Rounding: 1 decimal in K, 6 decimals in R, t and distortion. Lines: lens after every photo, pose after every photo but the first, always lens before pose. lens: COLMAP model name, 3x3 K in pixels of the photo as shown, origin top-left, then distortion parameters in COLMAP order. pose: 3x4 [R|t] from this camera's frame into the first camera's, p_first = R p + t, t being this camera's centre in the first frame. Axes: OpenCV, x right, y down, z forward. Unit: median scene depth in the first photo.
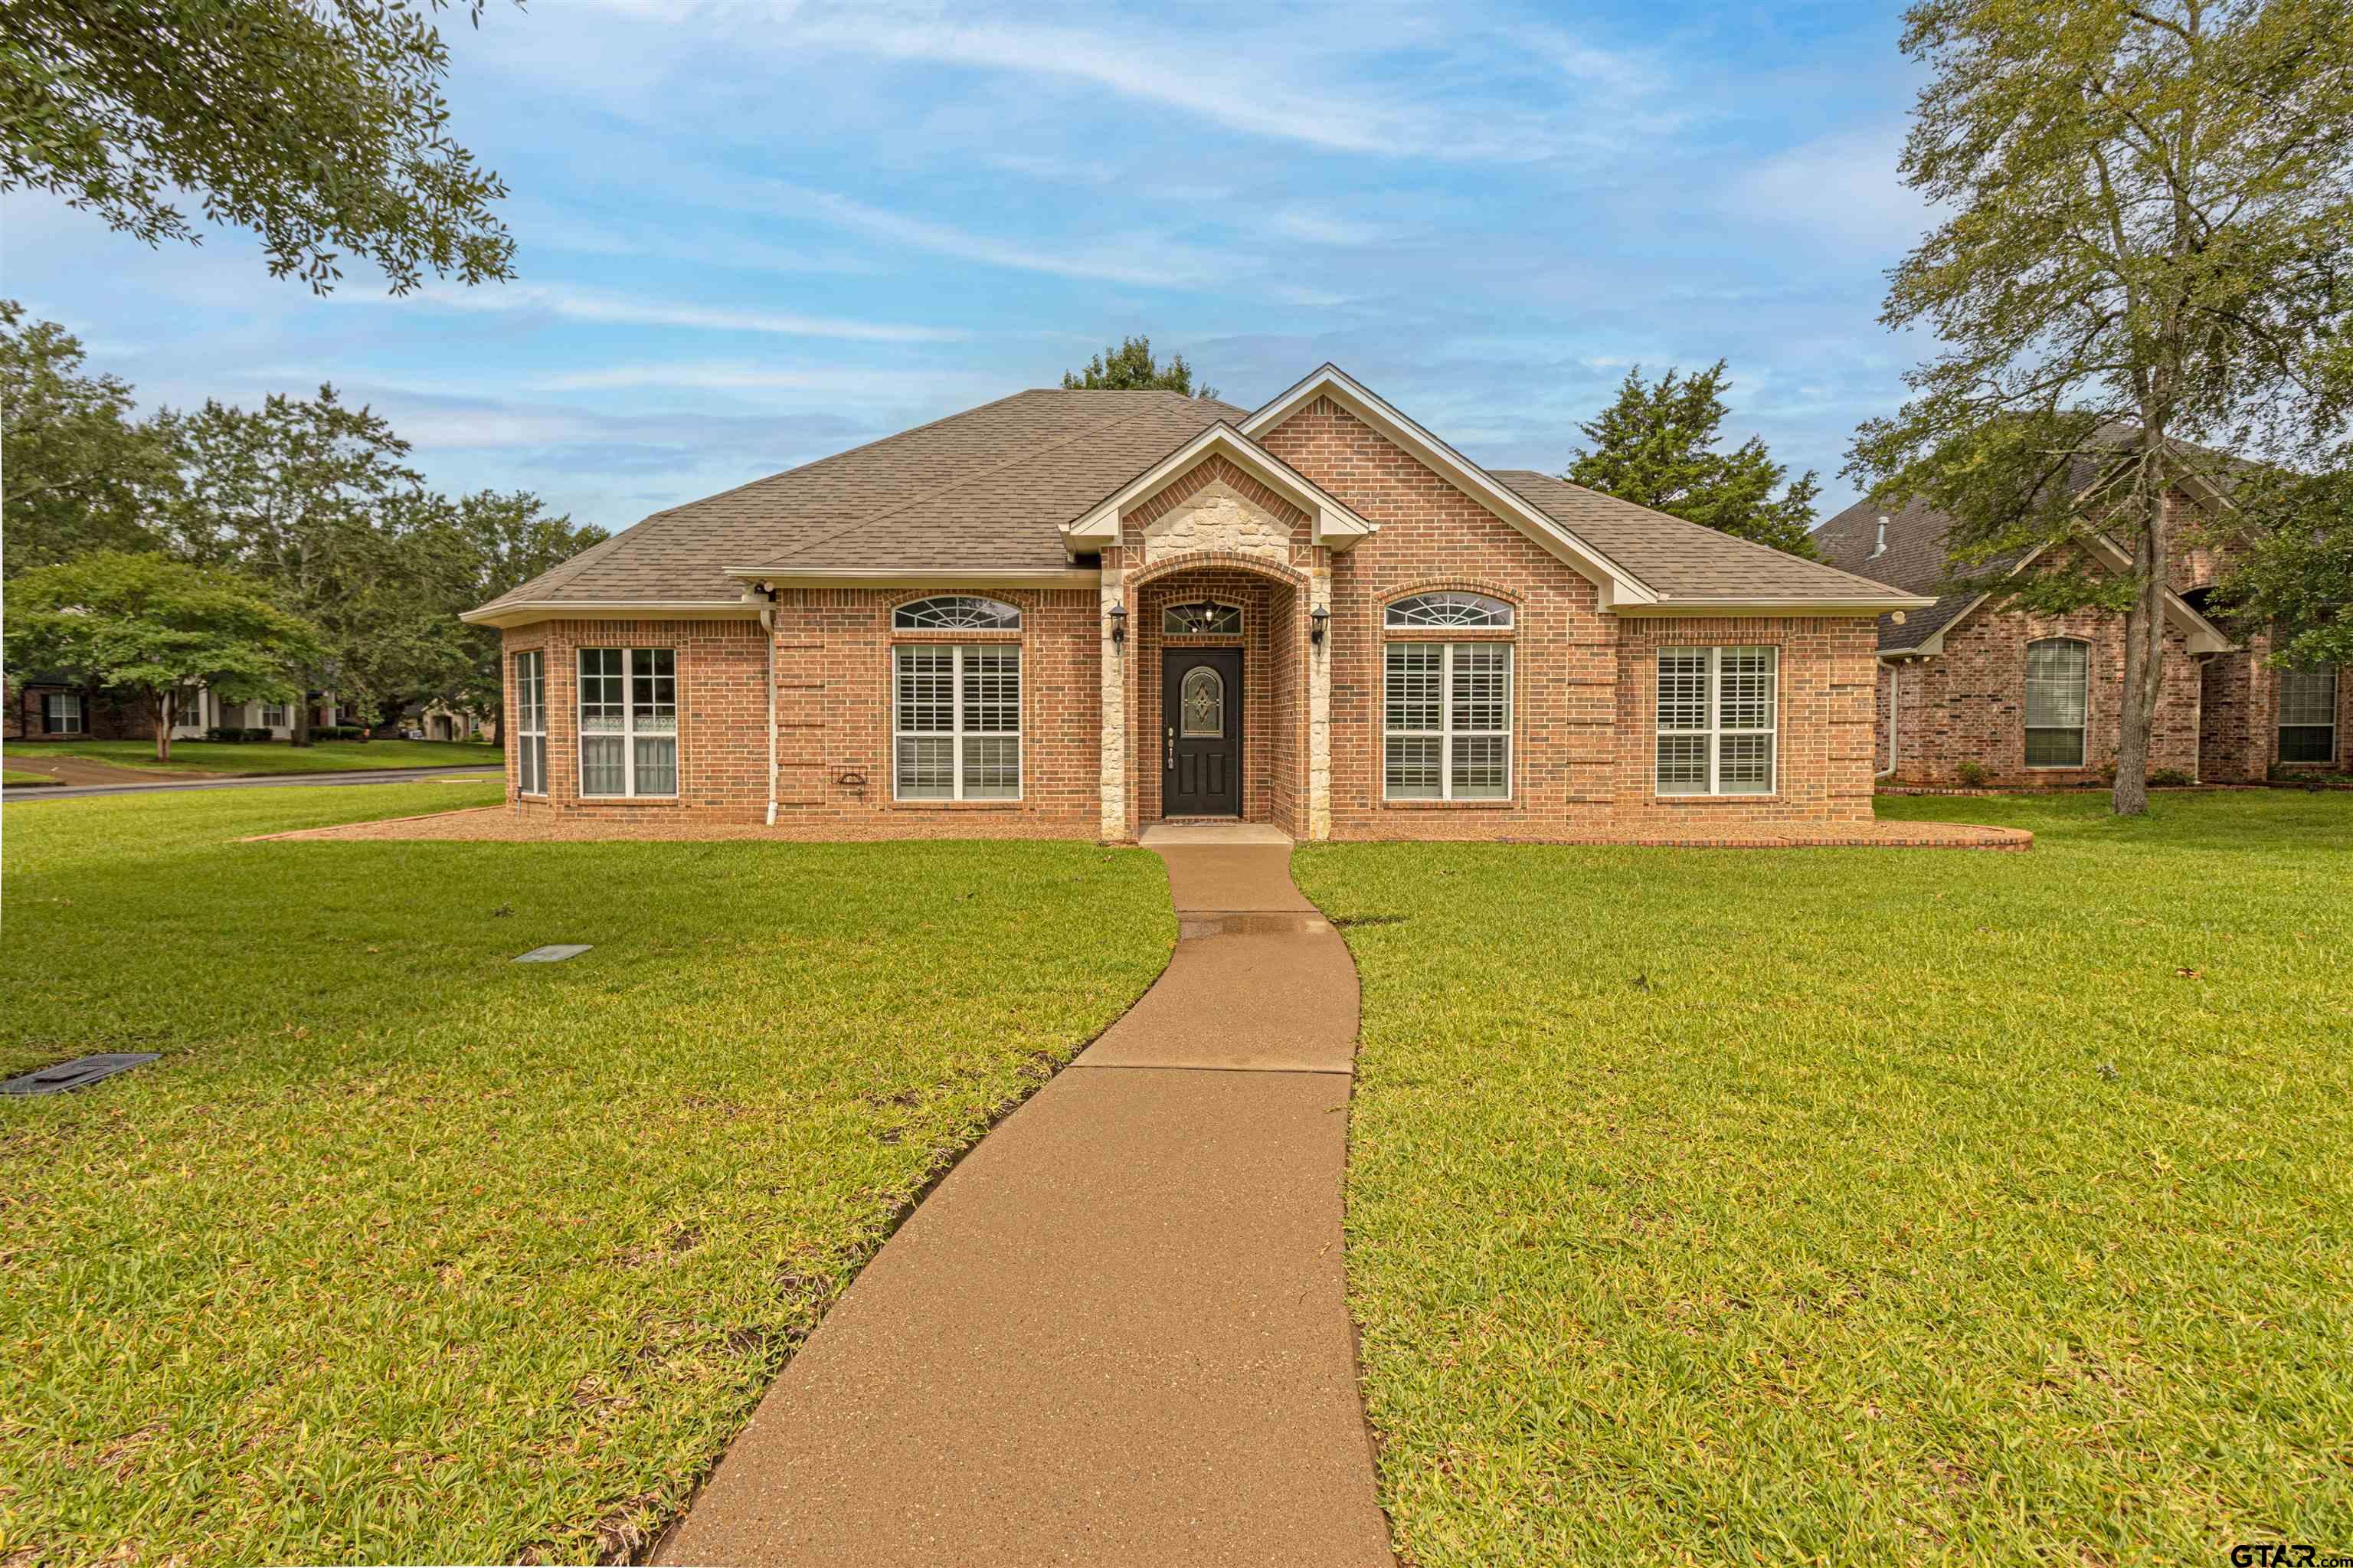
lens RADIAL K [[1099.7, 0, 1194.9], [0, 1099.7, 808.8], [0, 0, 1]] dist [0.003395, 0.000833]
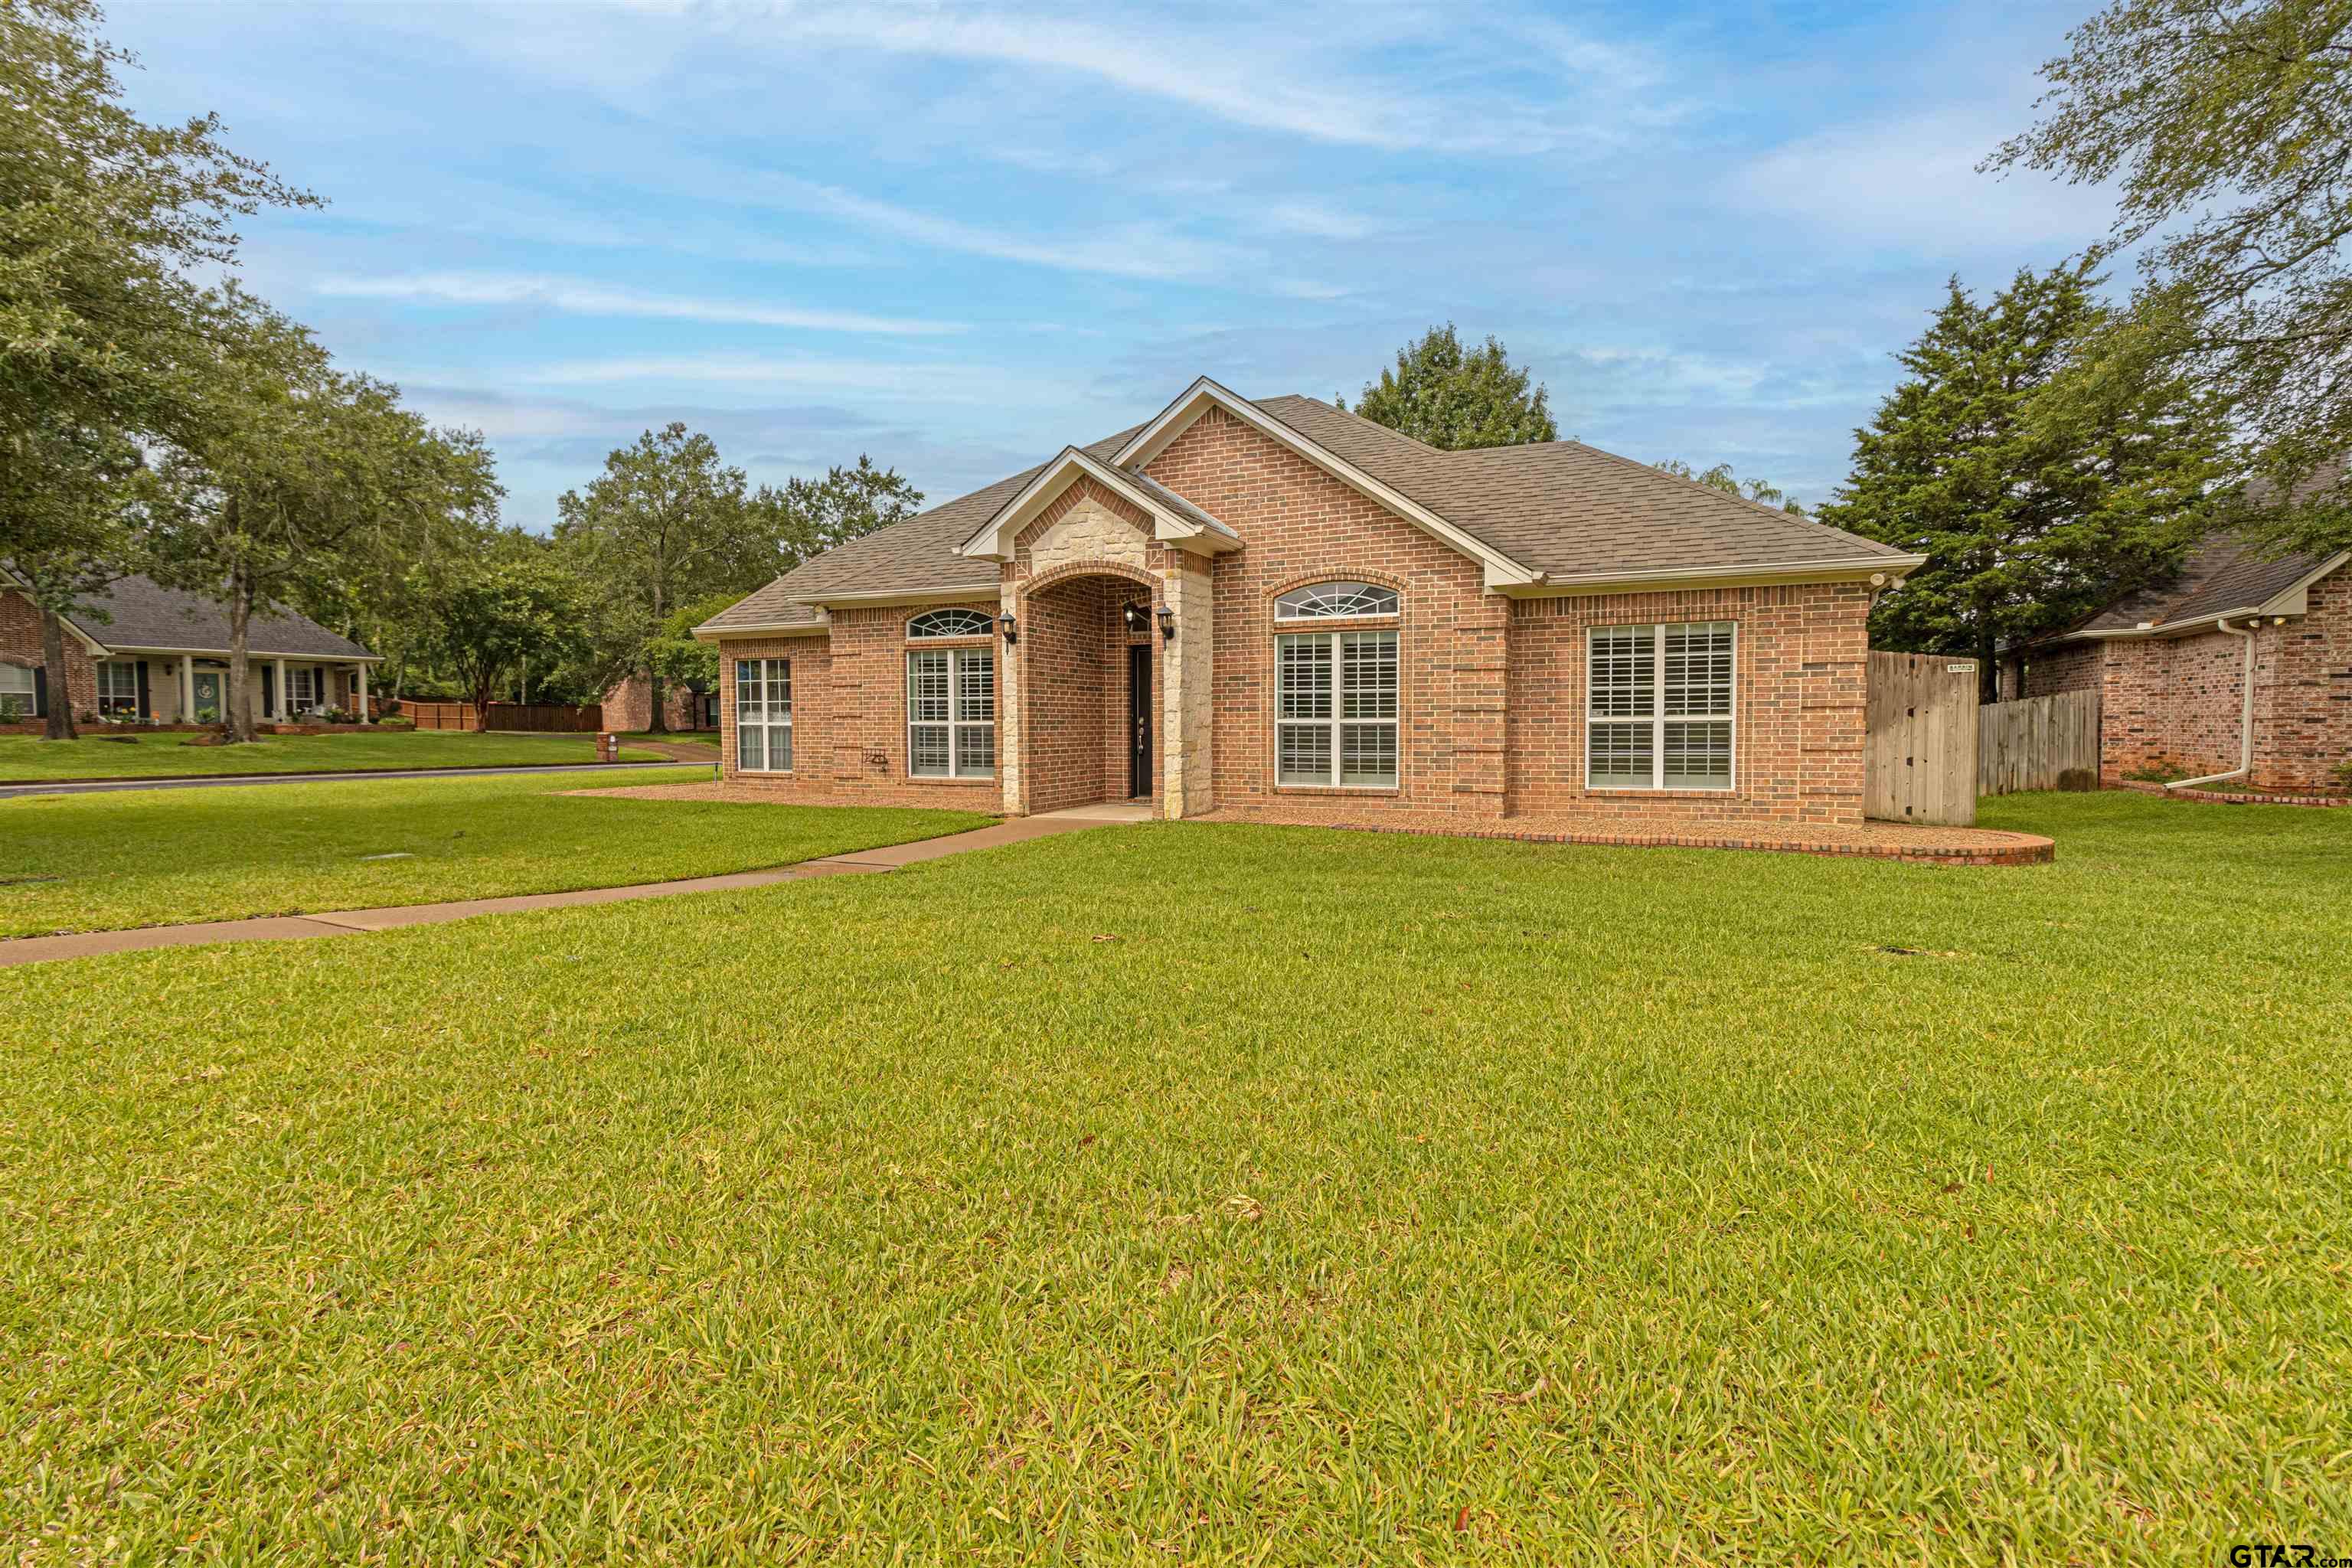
lens RADIAL K [[1099.2, 0, 1194.4], [0, 1099.2, 808.8], [0, 0, 1]] dist [0.003395, 0.000833]
pose [[0.901220, 0.031679, -0.432203, 0.552283], [-0.028760, 0.999498, 0.013289, 0.002577], [0.432407, 0.000454, 0.901679, 0.025382]]
